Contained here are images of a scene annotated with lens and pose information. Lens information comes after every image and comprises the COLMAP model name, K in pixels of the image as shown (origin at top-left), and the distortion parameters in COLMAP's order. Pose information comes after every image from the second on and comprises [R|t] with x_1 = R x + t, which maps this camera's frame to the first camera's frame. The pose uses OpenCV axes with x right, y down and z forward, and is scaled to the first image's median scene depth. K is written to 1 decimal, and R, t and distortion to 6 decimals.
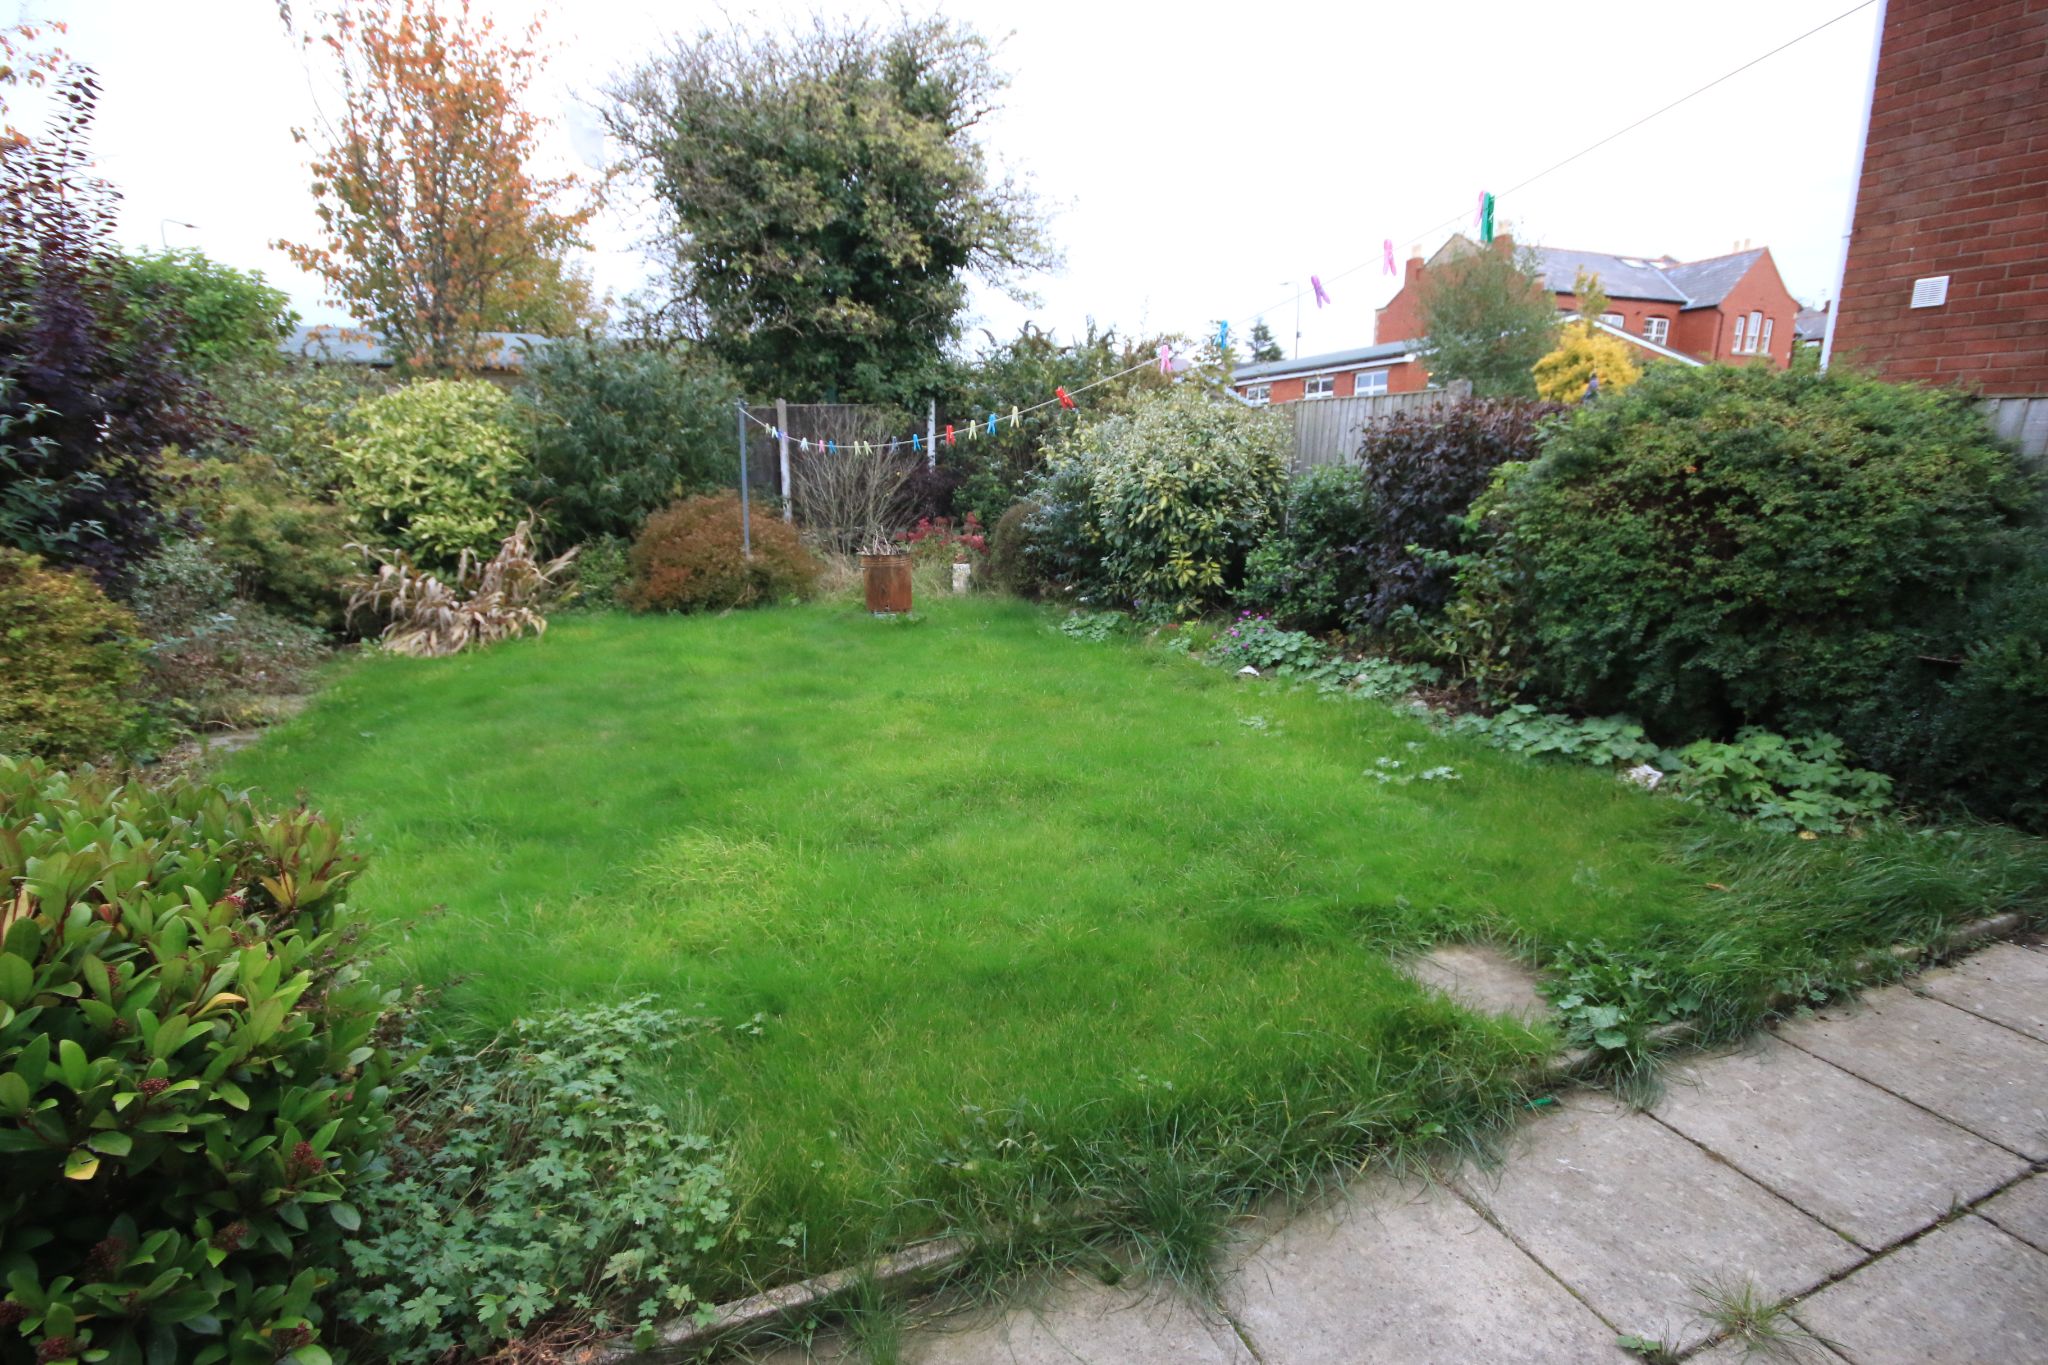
lens RADIAL K [[938.9, 0, 1020.4], [0, 938.9, 674.8], [0, 0, 1]] dist [-0.002080, 0.000581]
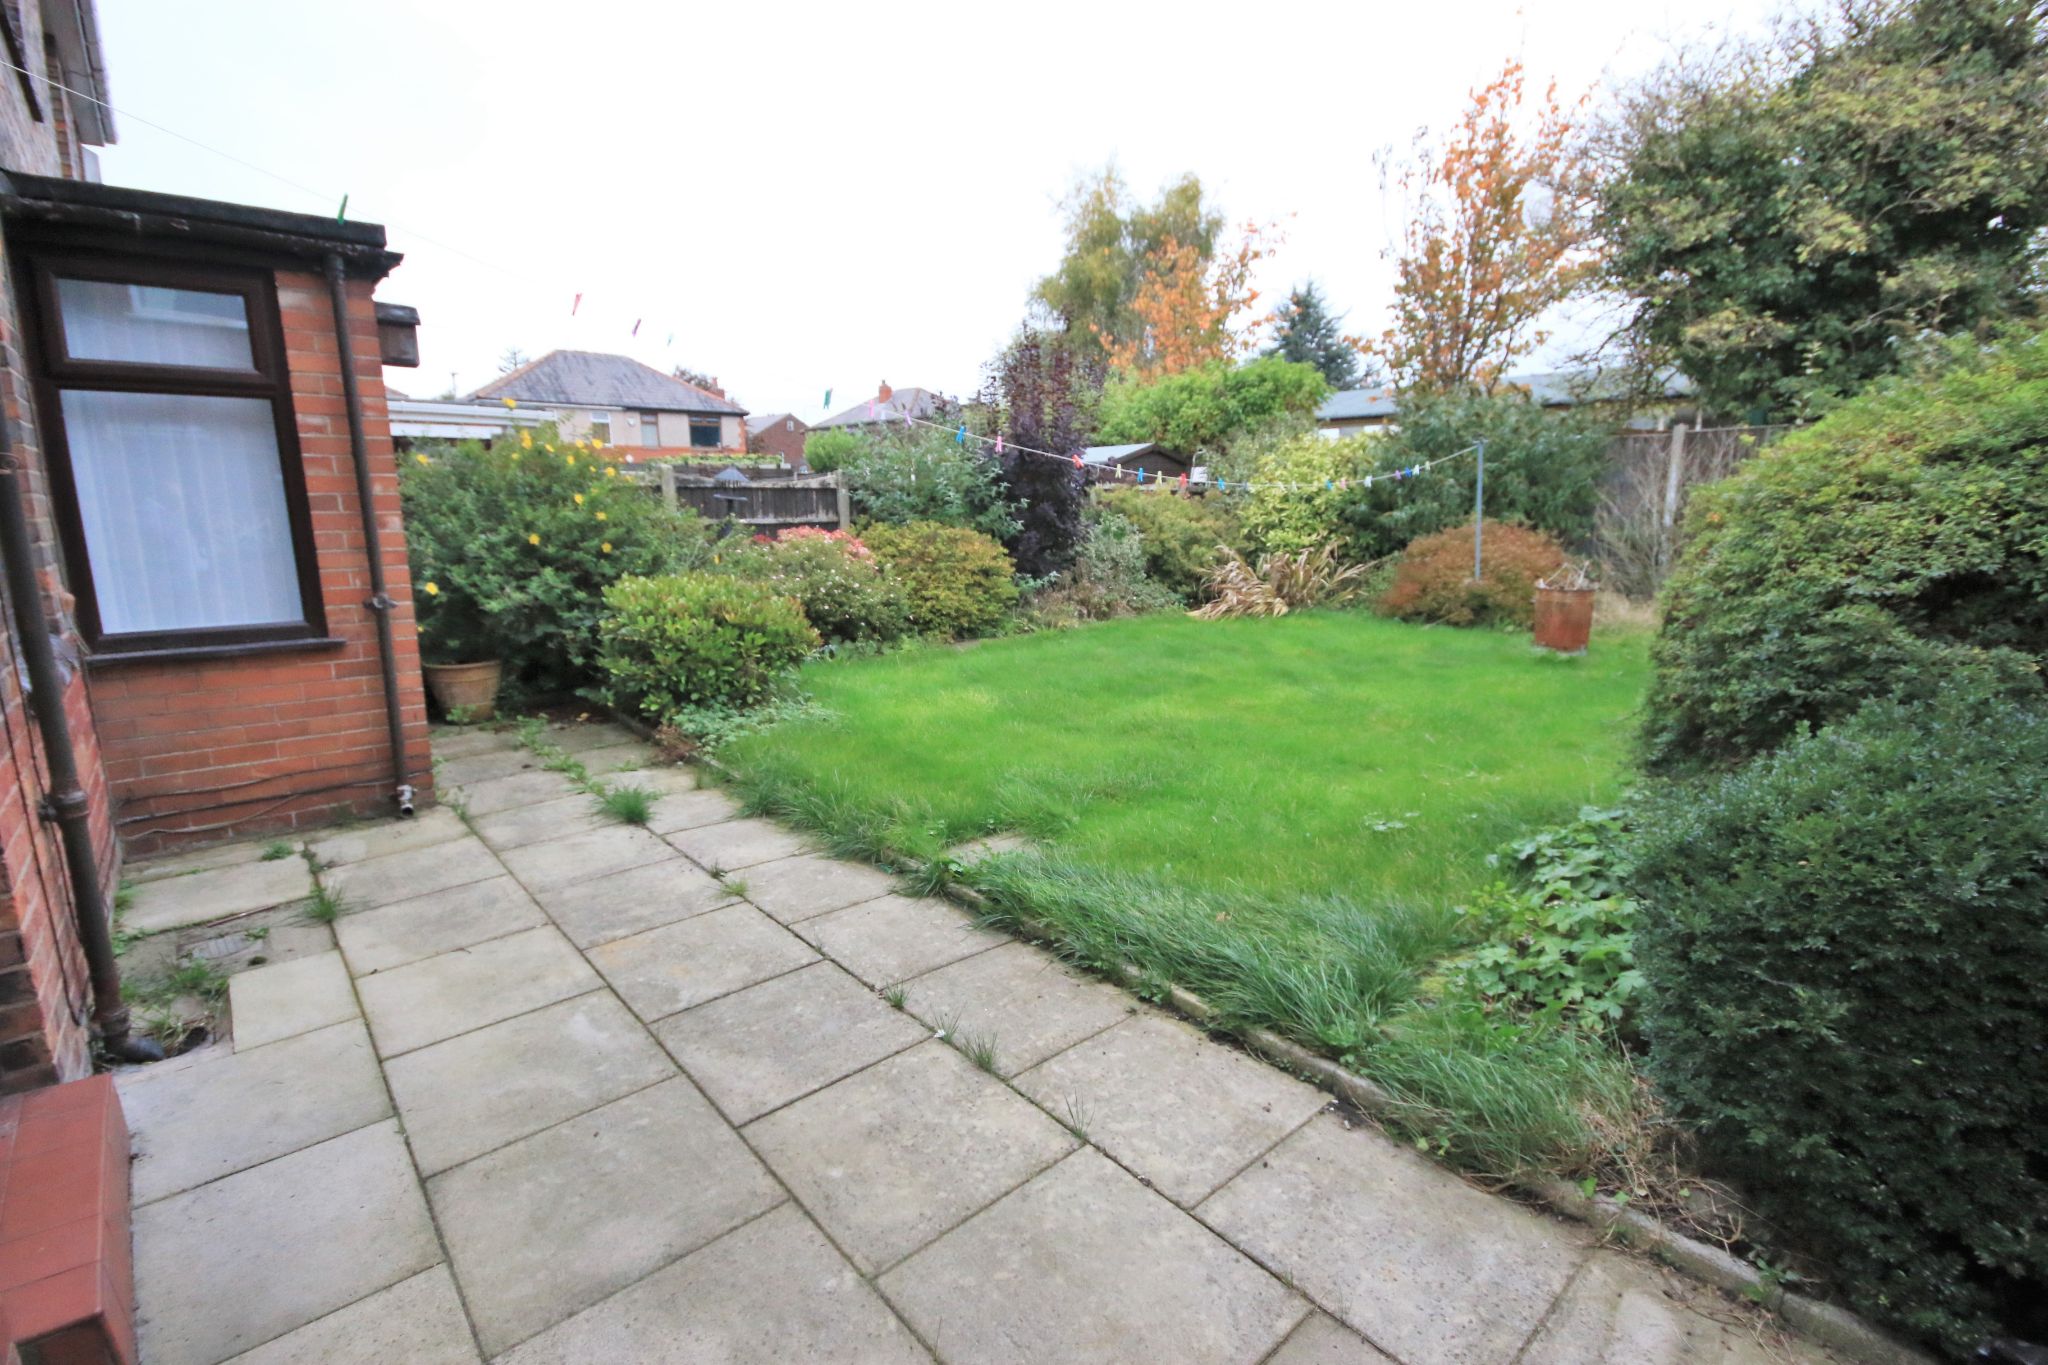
lens RADIAL K [[938.9, 0, 1020.1], [0, 938.9, 686.7], [0, 0, 1]] dist [-0.002080, 0.000581]
pose [[0.334846, 0.189840, -0.922951, 1.901054], [-0.209843, 0.969920, 0.123370, -0.106045], [0.918610, 0.152365, 0.364611, 0.494293]]
